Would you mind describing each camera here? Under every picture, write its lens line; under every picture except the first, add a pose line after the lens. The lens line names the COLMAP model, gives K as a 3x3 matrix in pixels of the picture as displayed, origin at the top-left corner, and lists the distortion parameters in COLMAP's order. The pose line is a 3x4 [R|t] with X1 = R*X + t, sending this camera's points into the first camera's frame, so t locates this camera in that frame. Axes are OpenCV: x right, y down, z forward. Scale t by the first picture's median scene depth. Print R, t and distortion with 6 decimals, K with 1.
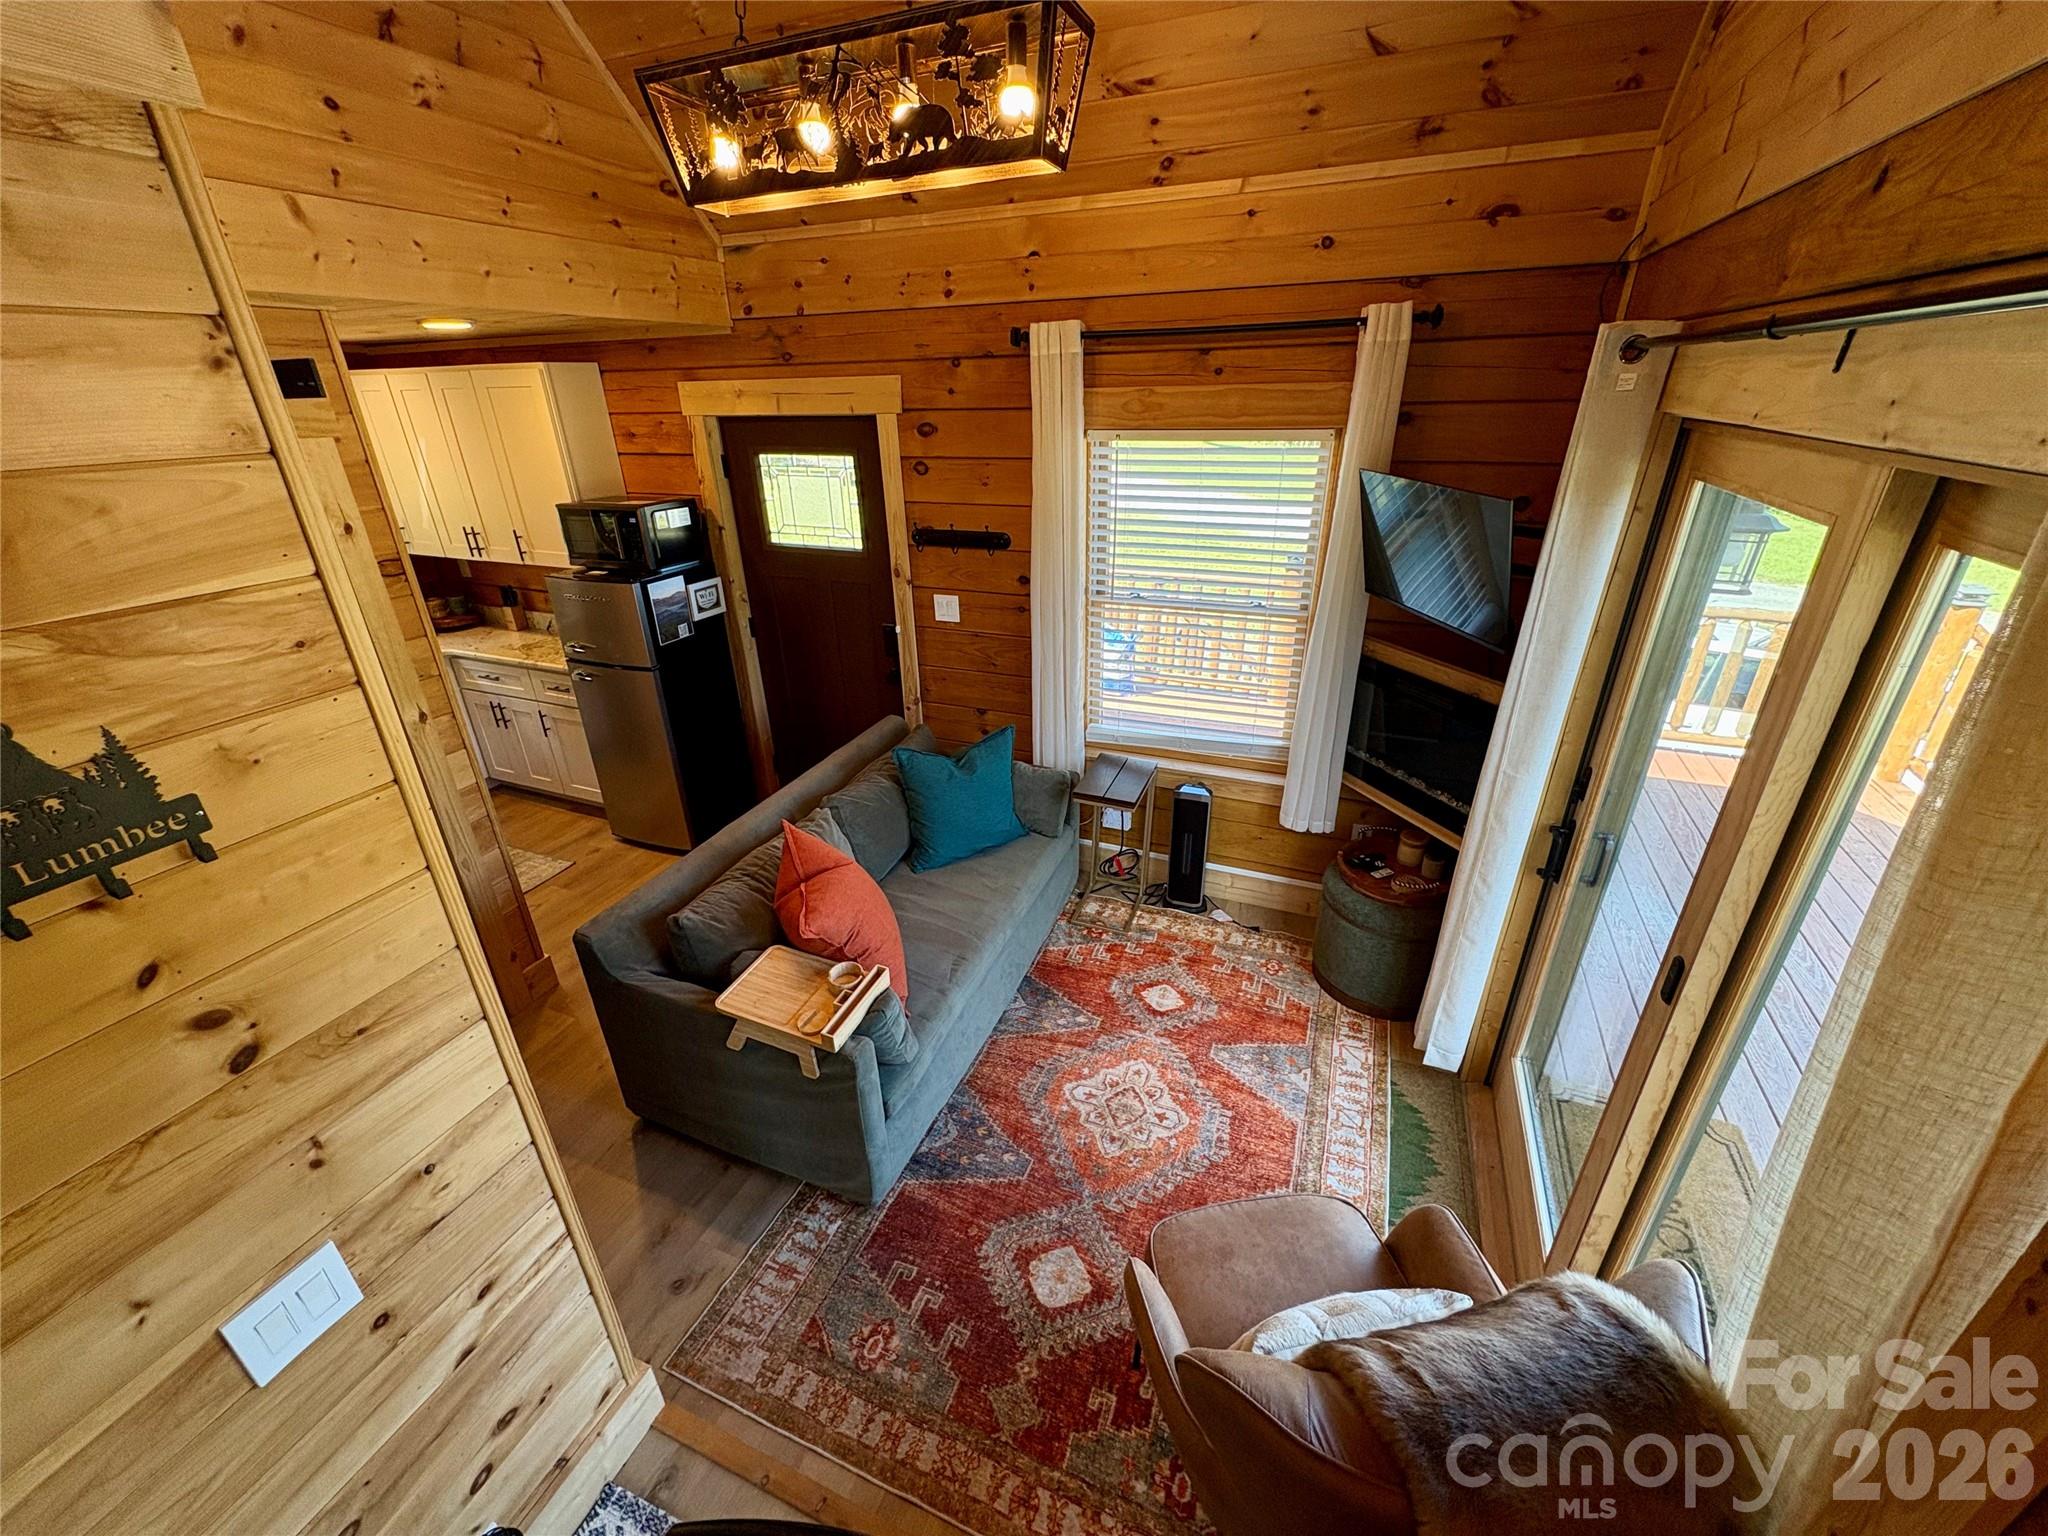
lens RADIAL K [[815.4, 0, 1024.0], [0, 815.4, 768.0], [0, 0, 1]] dist [0.001221, -0.000543]
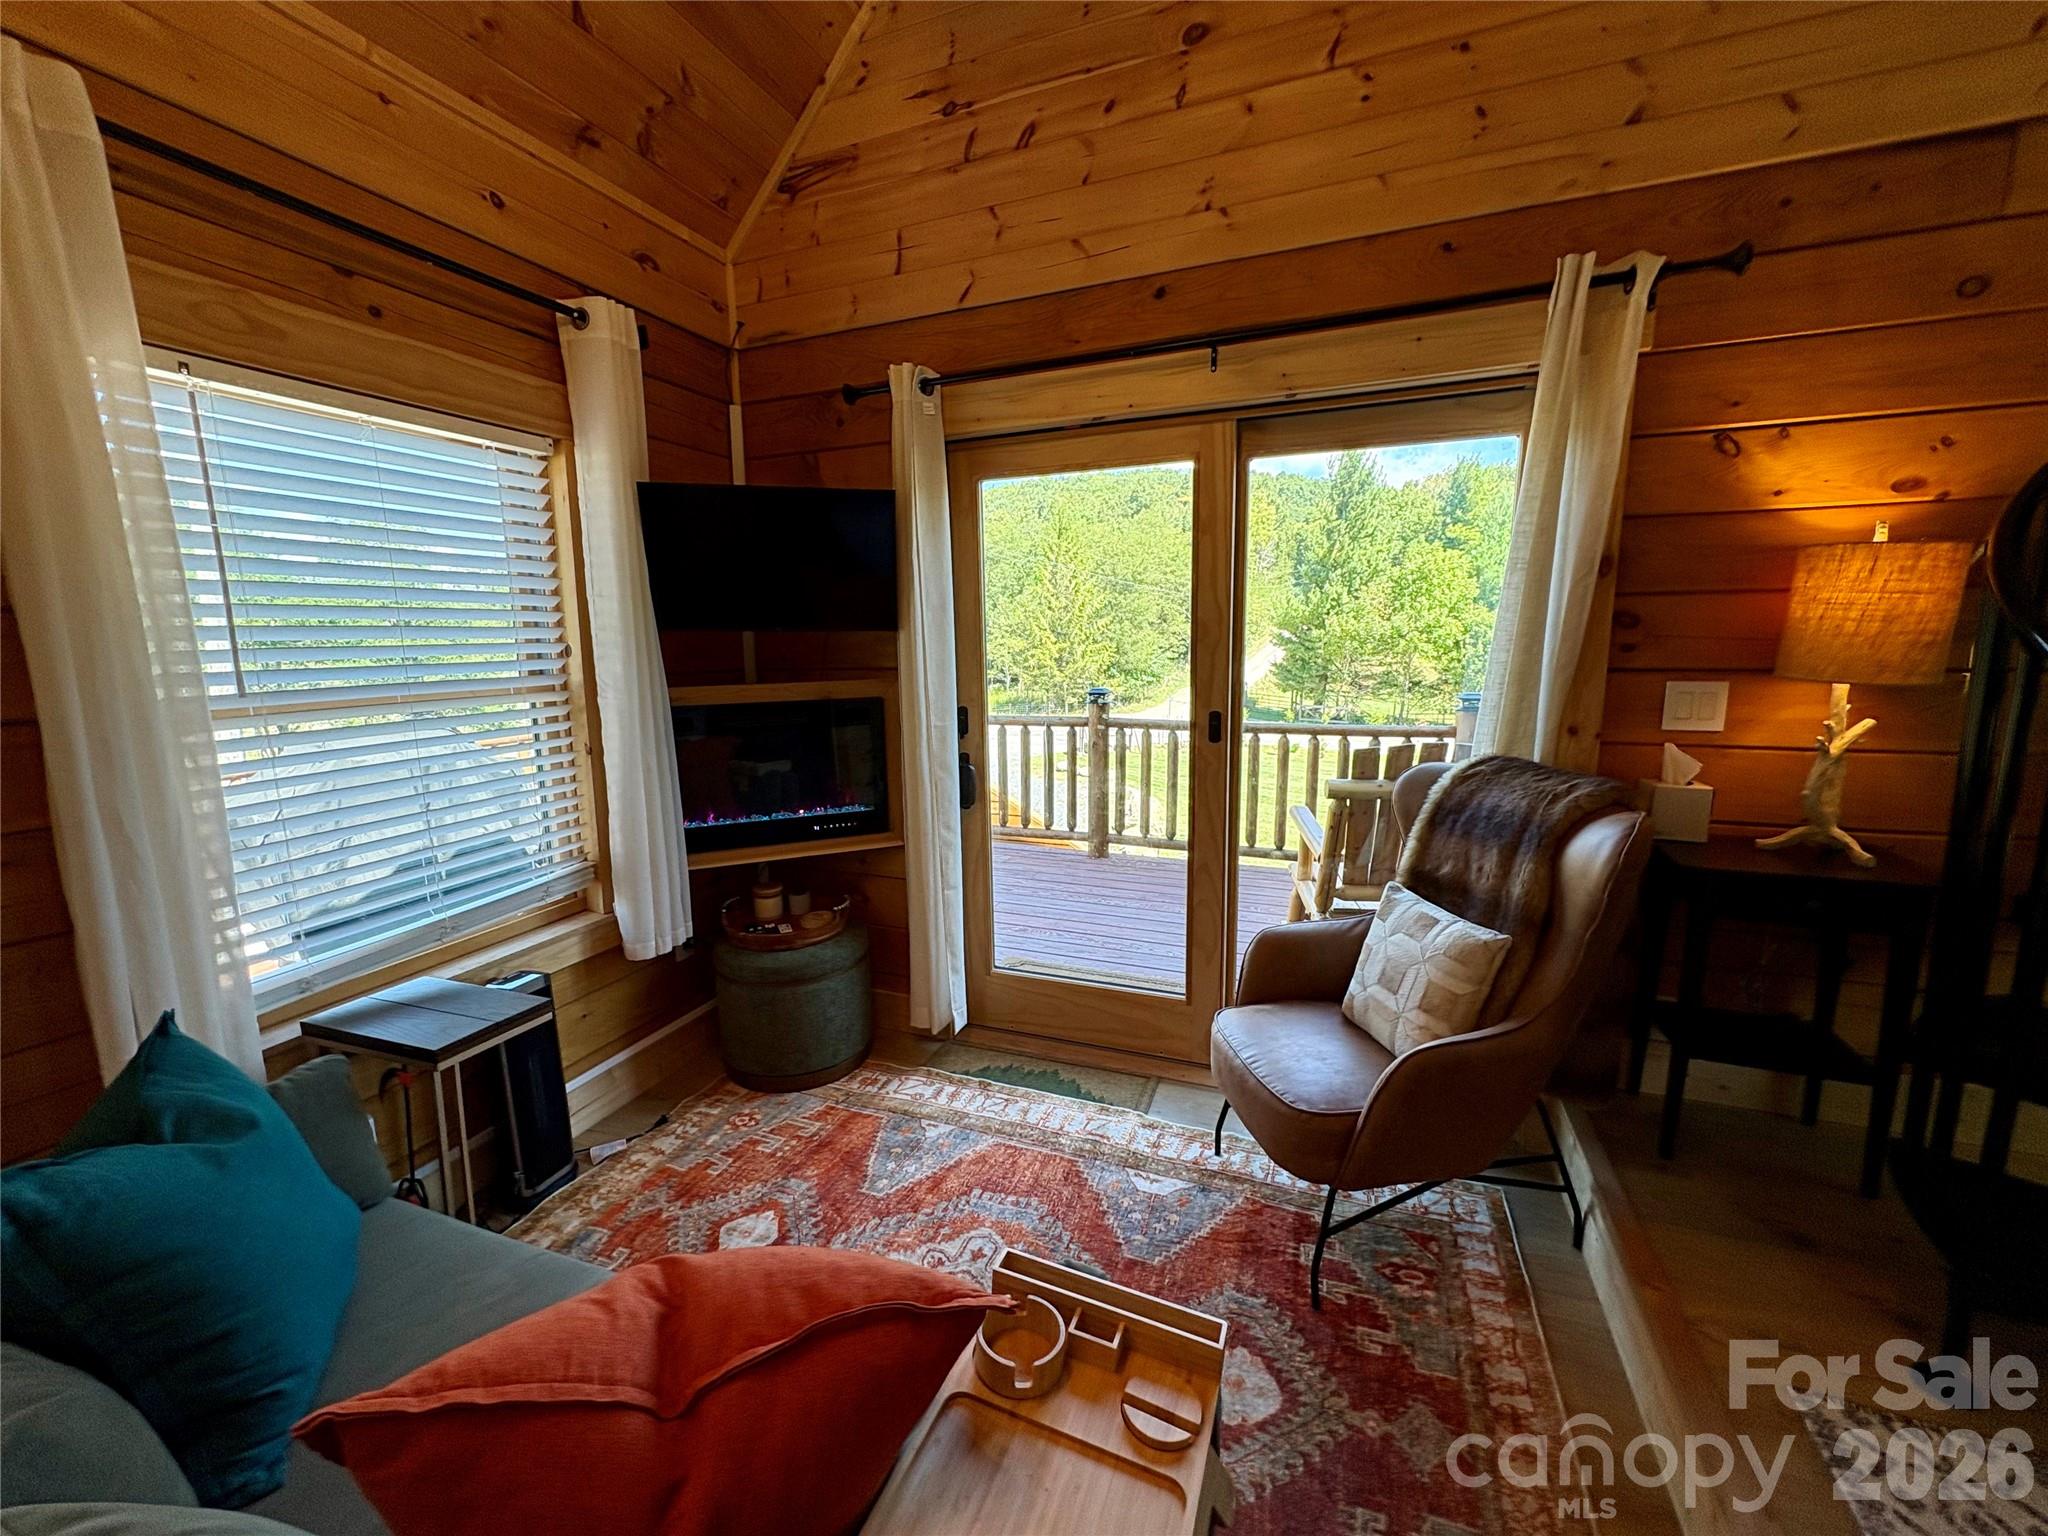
lens RADIAL K [[815.4, 0, 1024.0], [0, 815.4, 768.0], [0, 0, 1]] dist [0.001221, -0.000543]
pose [[-0.015673, -0.145246, 0.989271, -0.450172], [0.440871, 0.887020, 0.137218, -0.036978], [-0.897433, 0.438292, 0.050133, 0.674809]]
